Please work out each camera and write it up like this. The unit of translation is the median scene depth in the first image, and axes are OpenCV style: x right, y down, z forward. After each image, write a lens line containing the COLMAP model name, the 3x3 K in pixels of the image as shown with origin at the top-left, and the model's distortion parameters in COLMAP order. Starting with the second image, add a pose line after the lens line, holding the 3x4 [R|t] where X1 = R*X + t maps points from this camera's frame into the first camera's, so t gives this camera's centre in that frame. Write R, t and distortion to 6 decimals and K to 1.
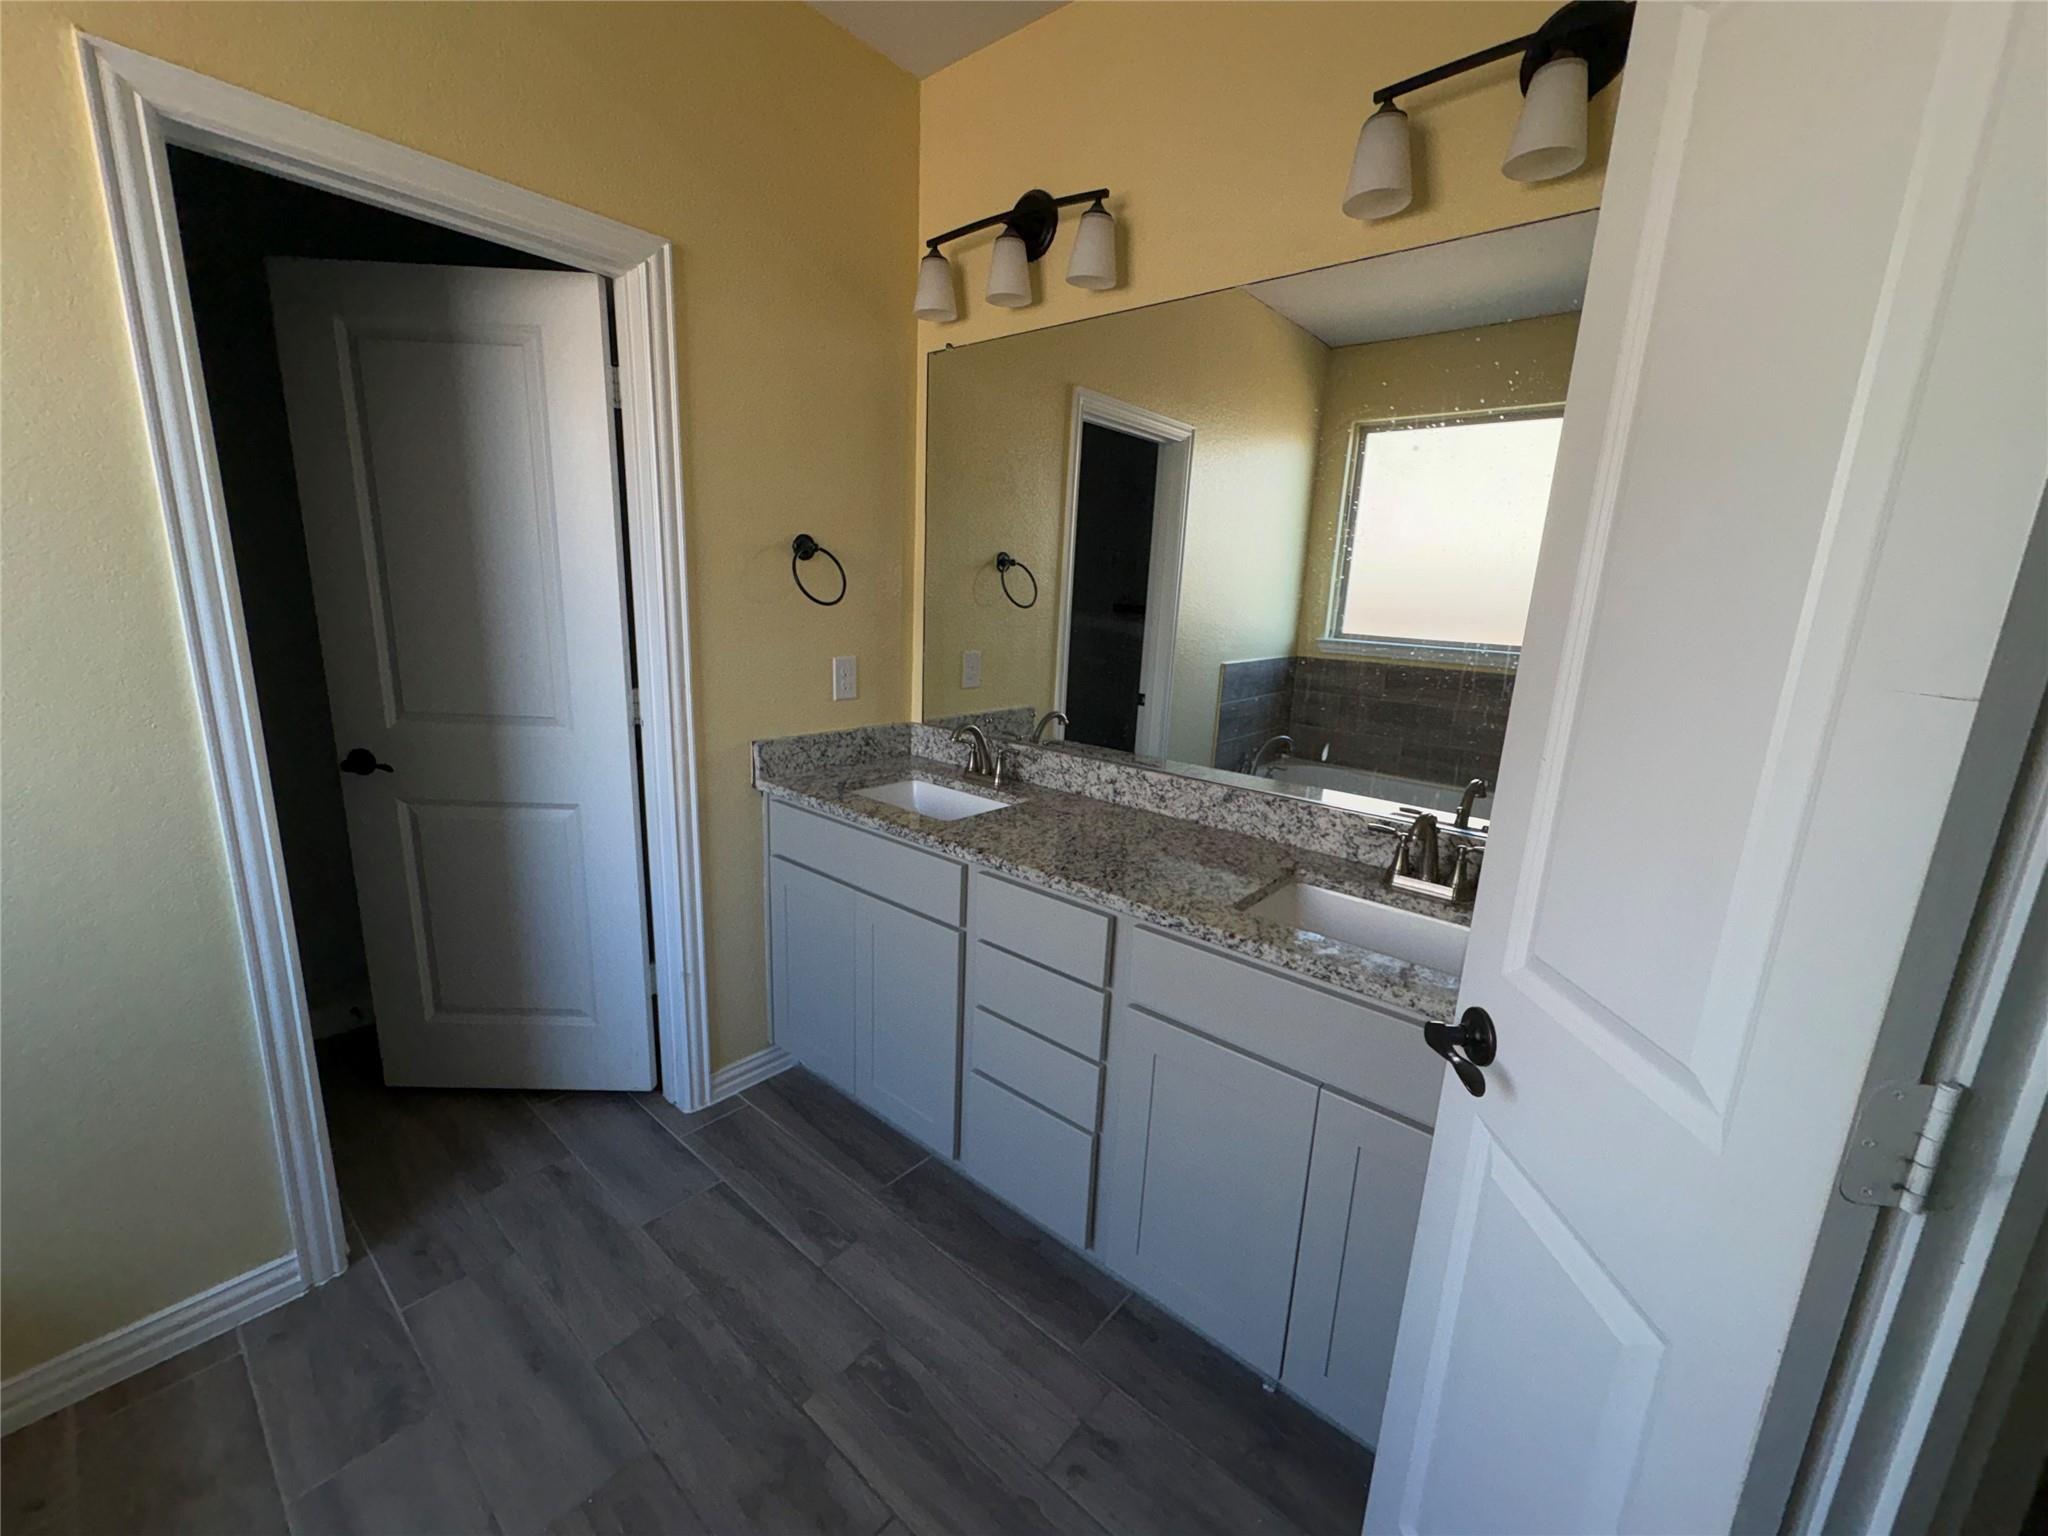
lens RADIAL K [[814.1, 0, 1021.6], [0, 814.1, 766.2], [0, 0, 1]] dist [-0.000838, 0.000312]
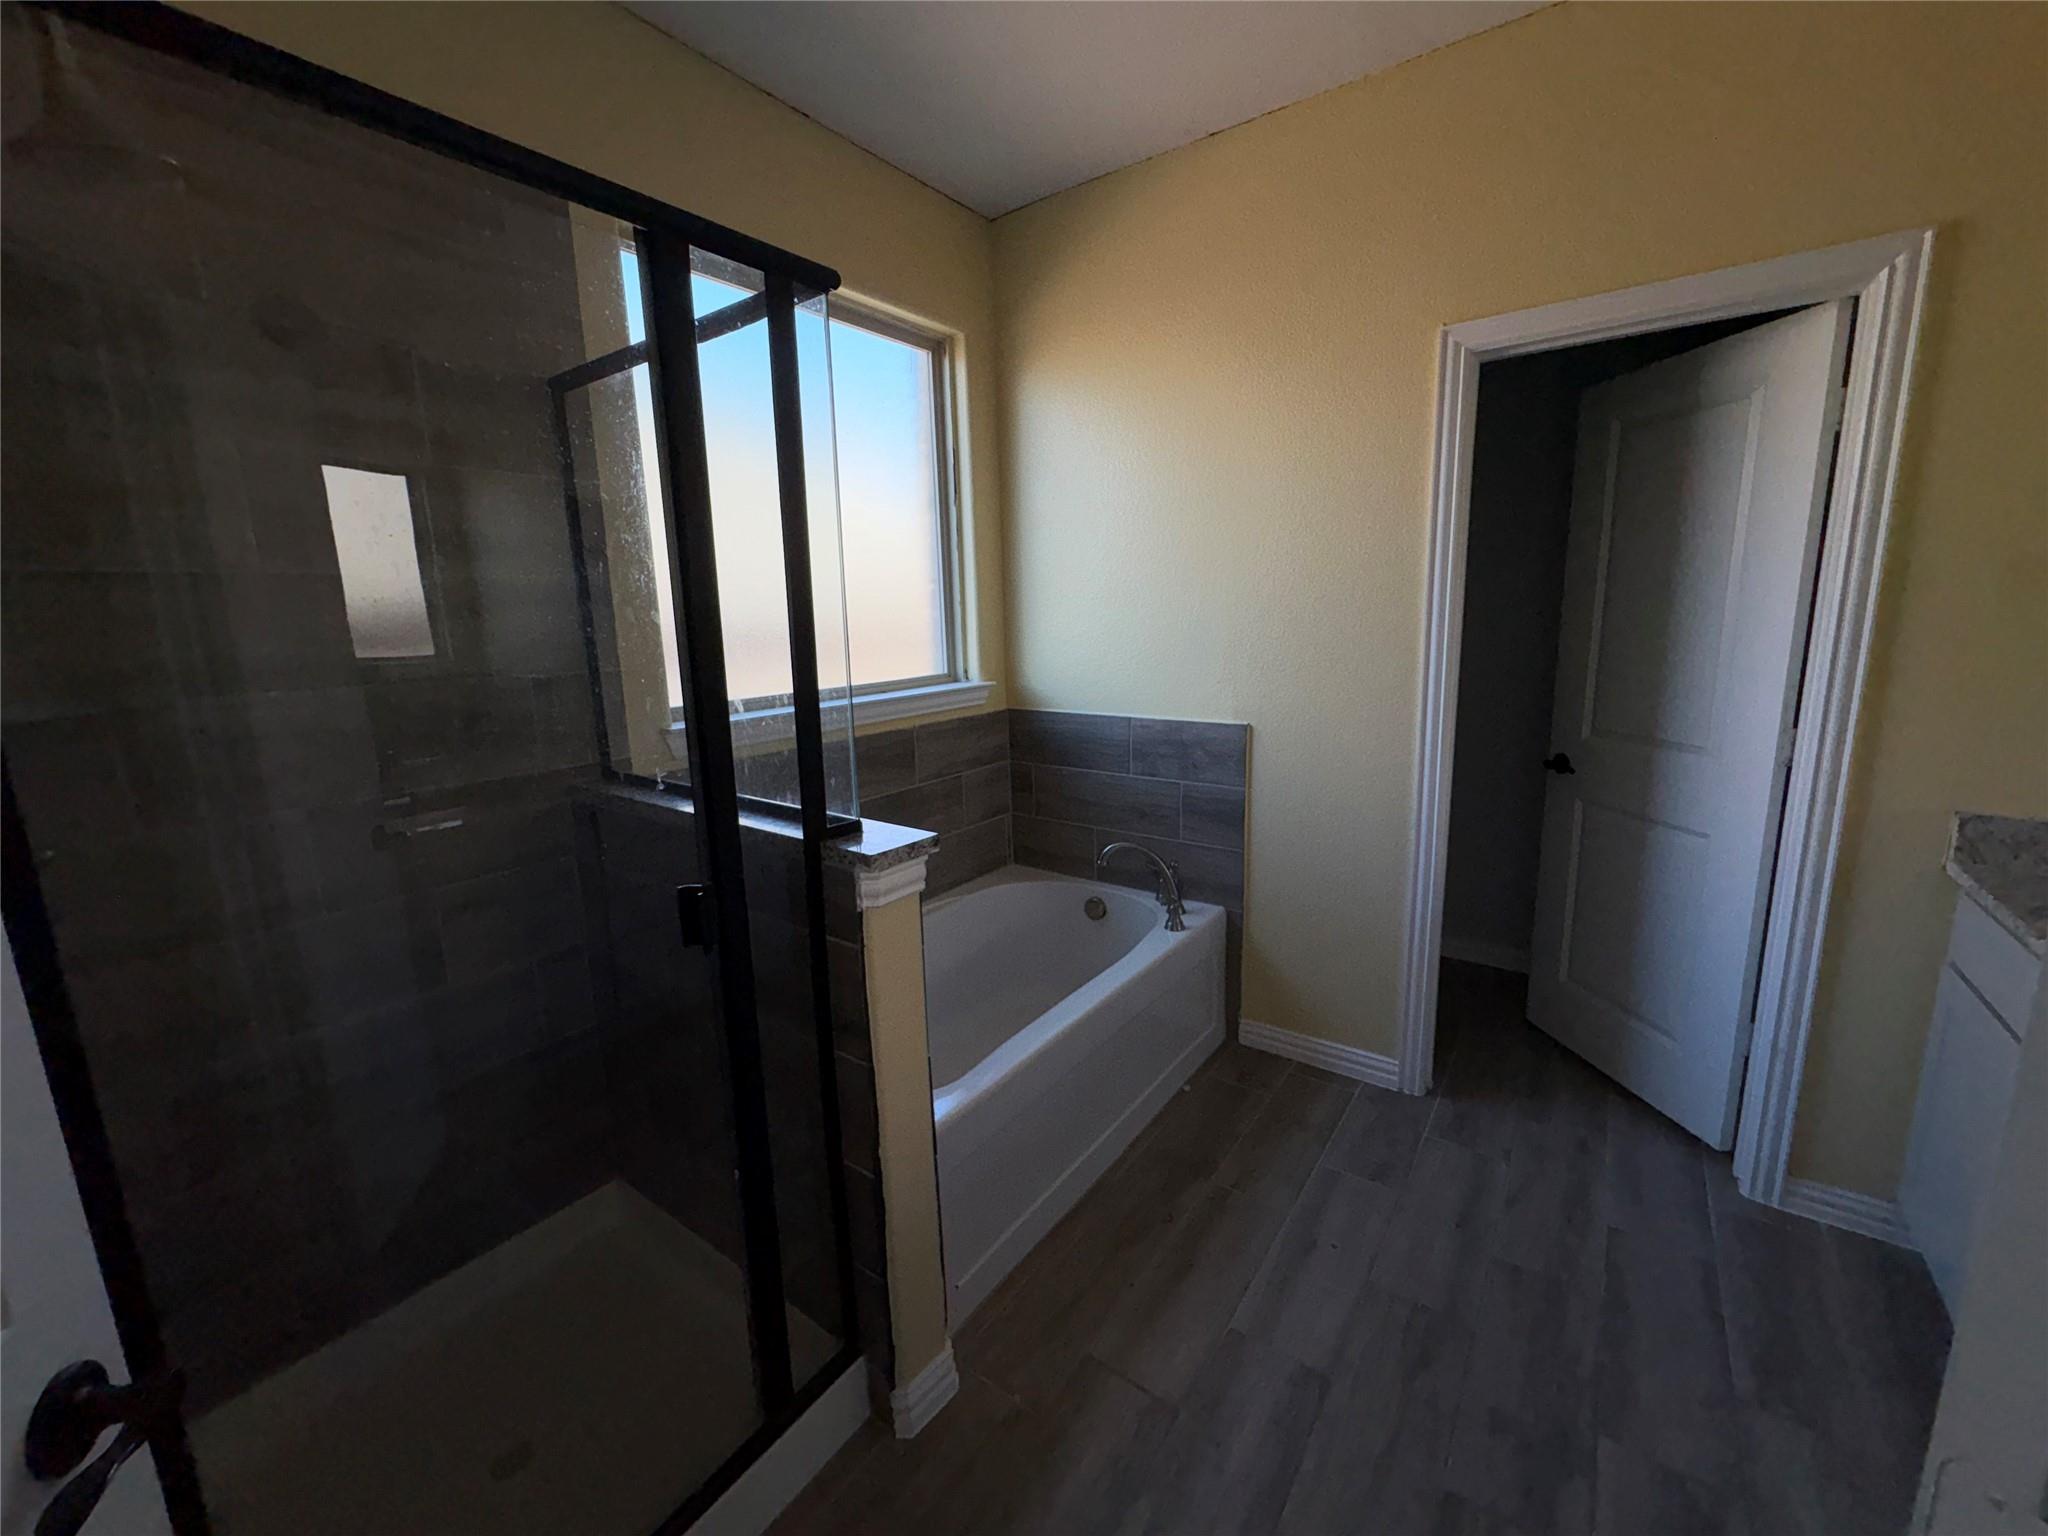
lens RADIAL K [[814.1, 0, 1024.6], [0, 814.1, 764.8], [0, 0, 1]] dist [-0.000838, 0.000312]
pose [[0.075509, 0.142795, -0.986868, 0.412996], [-0.186101, 0.974322, 0.126740, -0.008590], [0.979625, 0.174087, 0.100144, 0.049592]]
